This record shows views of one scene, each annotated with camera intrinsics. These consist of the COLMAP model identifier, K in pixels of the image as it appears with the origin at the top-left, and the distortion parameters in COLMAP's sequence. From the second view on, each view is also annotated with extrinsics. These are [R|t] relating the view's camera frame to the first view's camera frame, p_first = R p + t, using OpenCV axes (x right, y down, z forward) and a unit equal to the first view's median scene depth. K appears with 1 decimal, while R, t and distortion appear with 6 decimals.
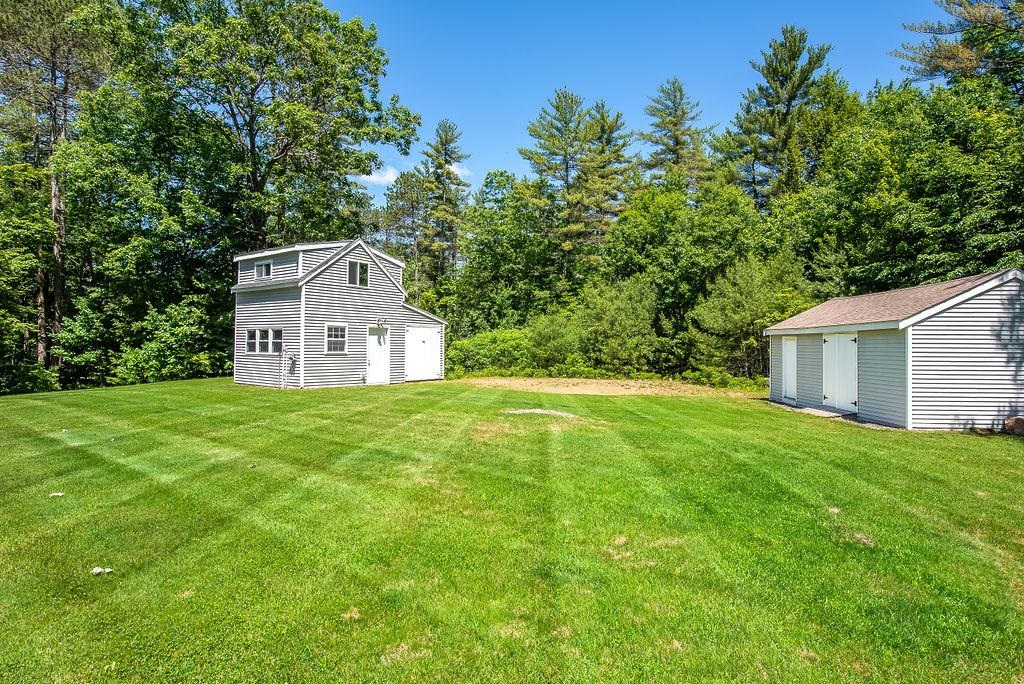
lens RADIAL K [[533.4, 0, 516.2], [0, 533.4, 334.8], [0, 0, 1]] dist [-0.000369, -0.000113]
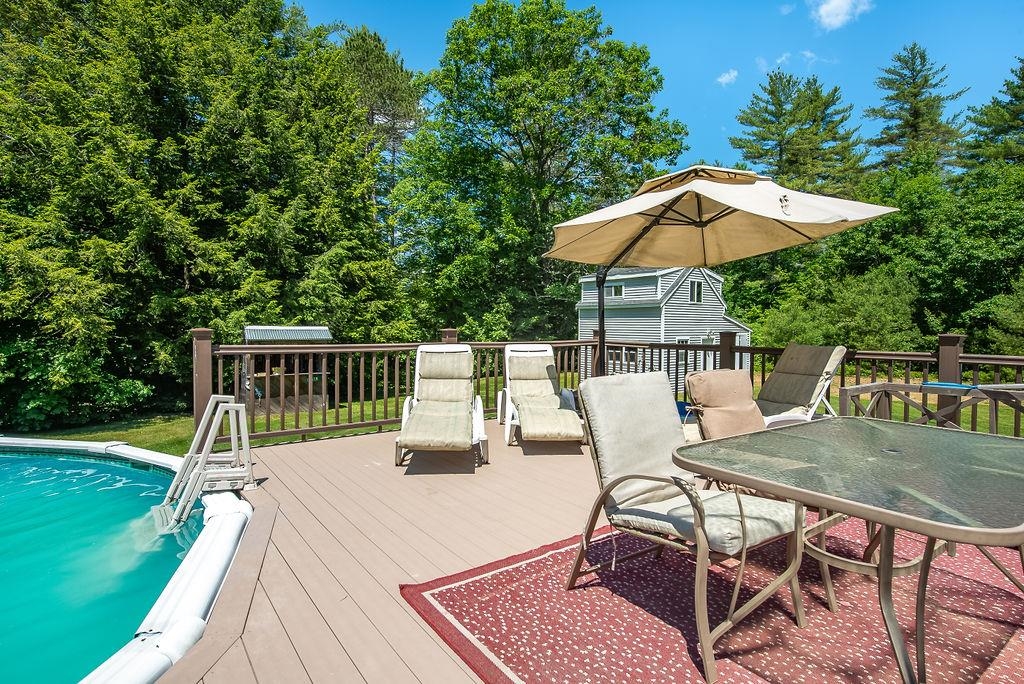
lens RADIAL K [[526.4, 0, 520.3], [0, 526.4, 345.3], [0, 0, 1]] dist [-0.001377, -0.000506]
pose [[0.970258, 0.002313, -0.242062, -0.282726], [0.011440, 0.998399, 0.055393, -0.049173], [0.241802, -0.056515, 0.968678, -0.127269]]
